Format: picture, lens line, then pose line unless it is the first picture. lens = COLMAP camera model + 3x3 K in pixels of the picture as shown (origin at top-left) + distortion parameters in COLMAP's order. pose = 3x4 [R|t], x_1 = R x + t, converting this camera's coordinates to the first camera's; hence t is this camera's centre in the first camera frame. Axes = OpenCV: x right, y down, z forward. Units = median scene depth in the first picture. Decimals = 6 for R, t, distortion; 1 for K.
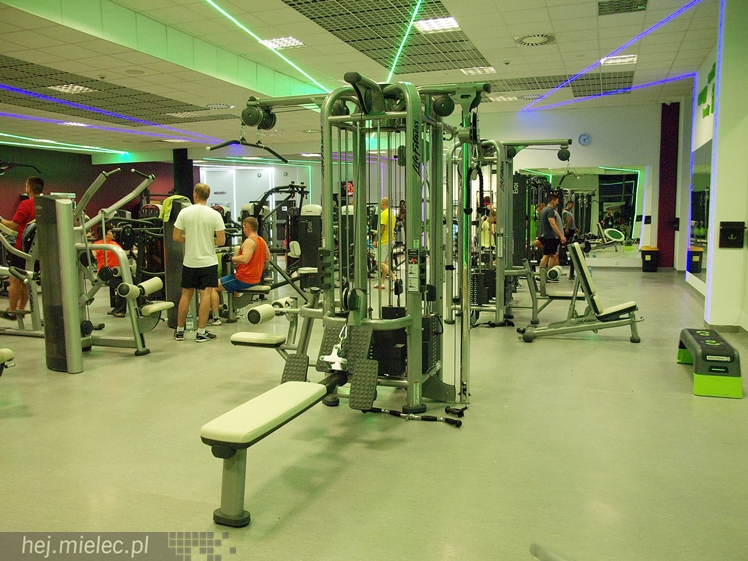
lens RADIAL K [[641.3, 0, 369.4], [0, 641.3, 280.9], [0, 0, 1]] dist [-0.080703, 0.088915]
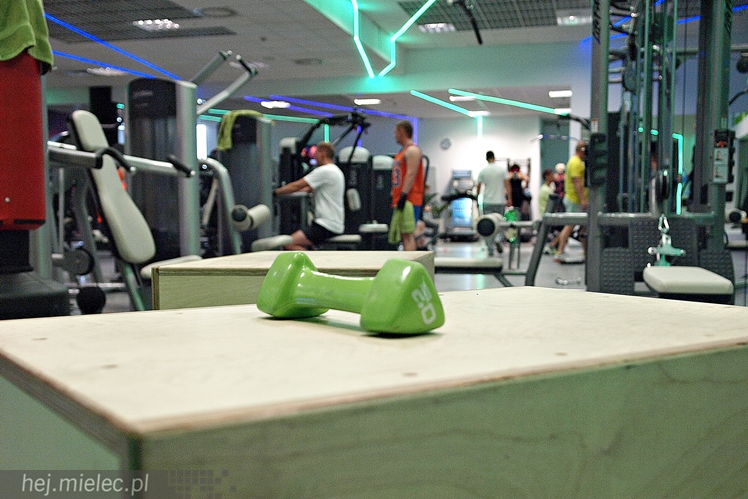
lens RADIAL K [[889.1, 0, 370.4], [0, 889.1, 256.1], [0, 0, 1]] dist [0.000941, 0.000000]
pose [[0.993500, 0.001857, 0.113815, -0.239792], [0.004439, 0.998474, -0.055037, 0.081428], [-0.113744, 0.055185, 0.991976, -0.025917]]
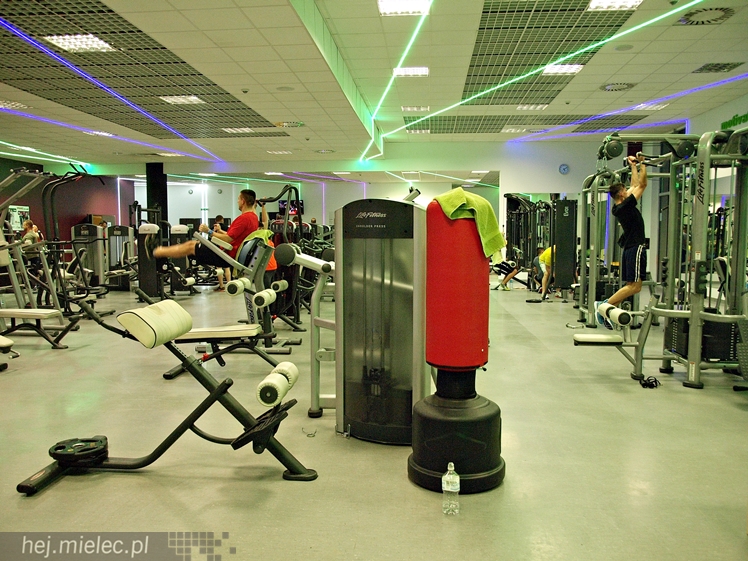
lens RADIAL K [[641.3, 0, 370.1], [0, 641.3, 279.6], [0, 0, 1]] dist [-0.080703, 0.088915]
pose [[0.964224, -0.008533, 0.264951, -0.513274], [0.017198, 0.999390, -0.030403, 0.005897], [-0.264529, 0.033872, 0.963783, -0.001278]]
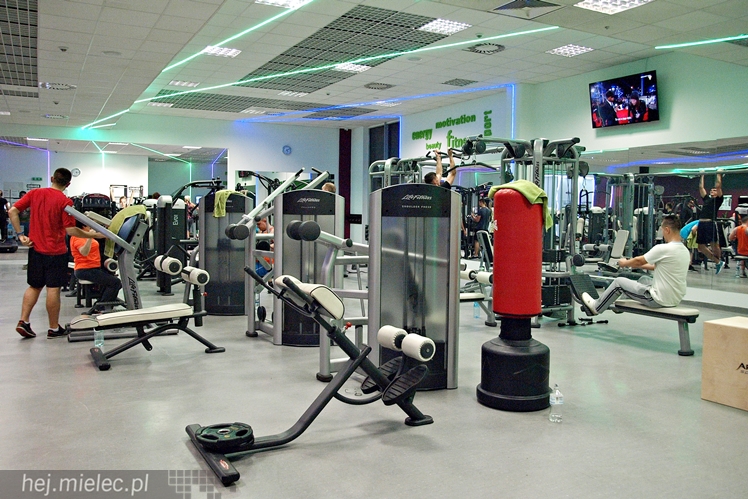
lens RADIAL K [[634.9, 0, 380.5], [0, 634.9, 245.0], [0, 0, 1]] dist [-0.074298, 0.061204]
pose [[0.659913, -0.020939, 0.751050, -0.812881], [0.057421, 0.998094, -0.022627, -0.003464], [-0.749145, 0.058058, 0.659857, 0.109794]]
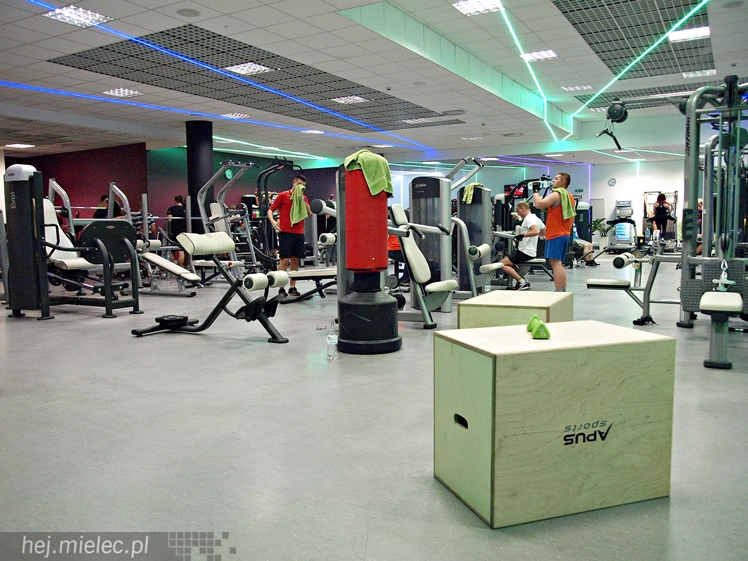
lens RADIAL K [[641.3, 0, 368.9], [0, 641.3, 282.2], [0, 0, 1]] dist [-0.080703, 0.088915]
pose [[0.985026, 0.011464, -0.172027, -0.251968], [-0.013990, 0.999811, -0.013479, 0.066022], [0.171840, 0.015684, 0.985000, -0.208123]]
